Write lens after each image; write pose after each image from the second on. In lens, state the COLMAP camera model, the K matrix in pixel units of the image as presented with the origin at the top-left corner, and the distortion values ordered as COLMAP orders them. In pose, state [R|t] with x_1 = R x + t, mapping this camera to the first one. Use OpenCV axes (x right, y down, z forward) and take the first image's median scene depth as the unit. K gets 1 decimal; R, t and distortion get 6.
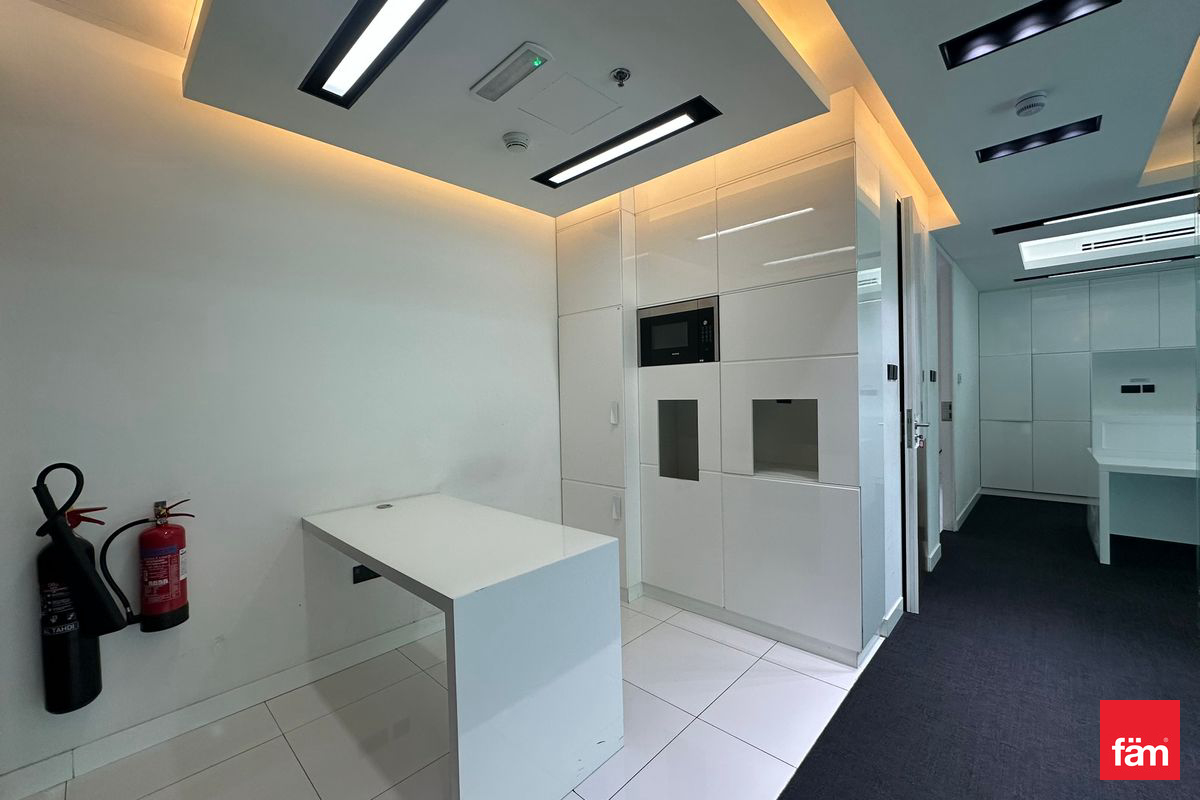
lens RADIAL K [[481.1, 0, 599.7], [0, 481.1, 398.9], [0, 0, 1]] dist [-0.001156, -0.000250]
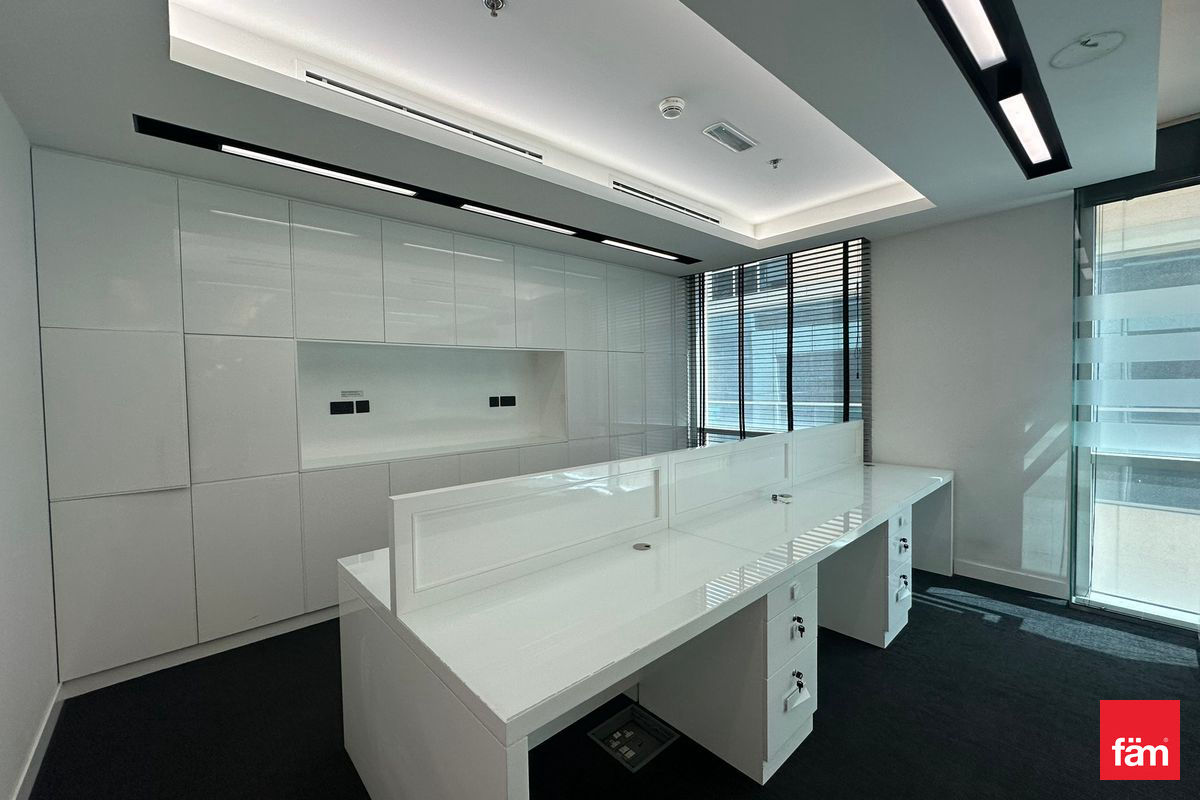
lens RADIAL K [[481.1, 0, 599.7], [0, 481.1, 398.9], [0, 0, 1]] dist [-0.001156, -0.000250]
pose [[0.091300, -0.009892, 0.995774, 0.965079], [0.030742, 0.999502, 0.007110, -0.047763], [-0.995349, 0.029963, 0.091558, 1.135416]]
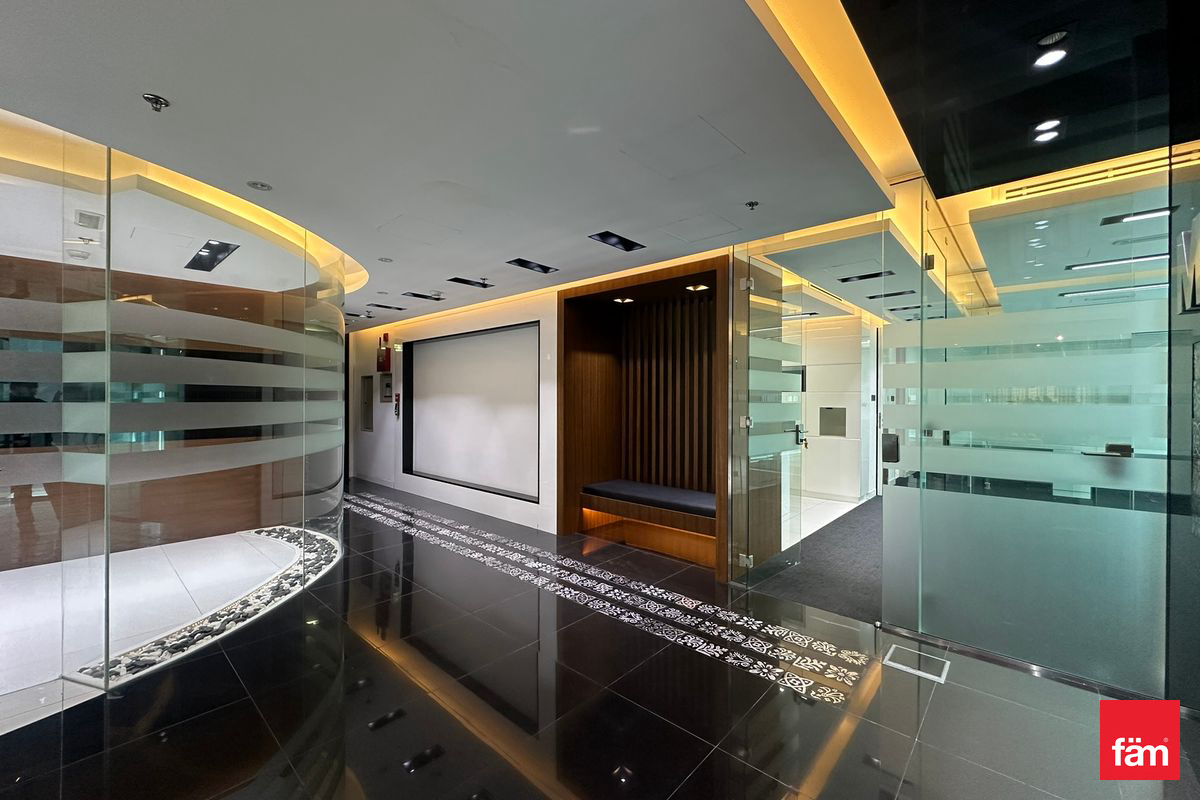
lens RADIAL K [[481.1, 0, 599.7], [0, 481.1, 398.9], [0, 0, 1]] dist [-0.001156, -0.000250]
pose [[0.999596, 0.022174, 0.017758, -0.852130], [-0.021996, 0.999706, -0.010188, 0.007042], [-0.017979, 0.009793, 0.999790, -1.463260]]
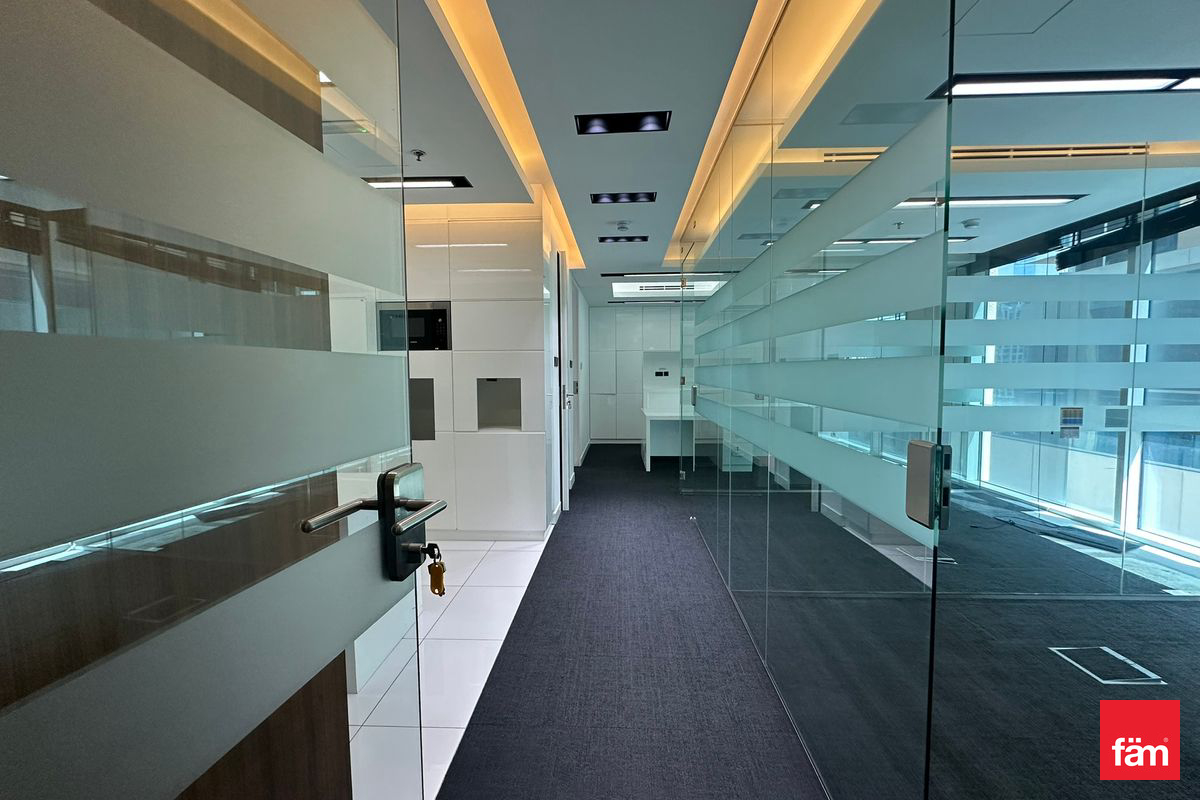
lens RADIAL K [[481.1, 0, 599.7], [0, 481.1, 398.9], [0, 0, 1]] dist [-0.001156, -0.000250]
pose [[0.758449, -0.023419, 0.651312, -0.309721], [-0.000942, 0.999314, 0.037028, 0.008946], [-0.651732, -0.028698, 0.757906, -0.293287]]
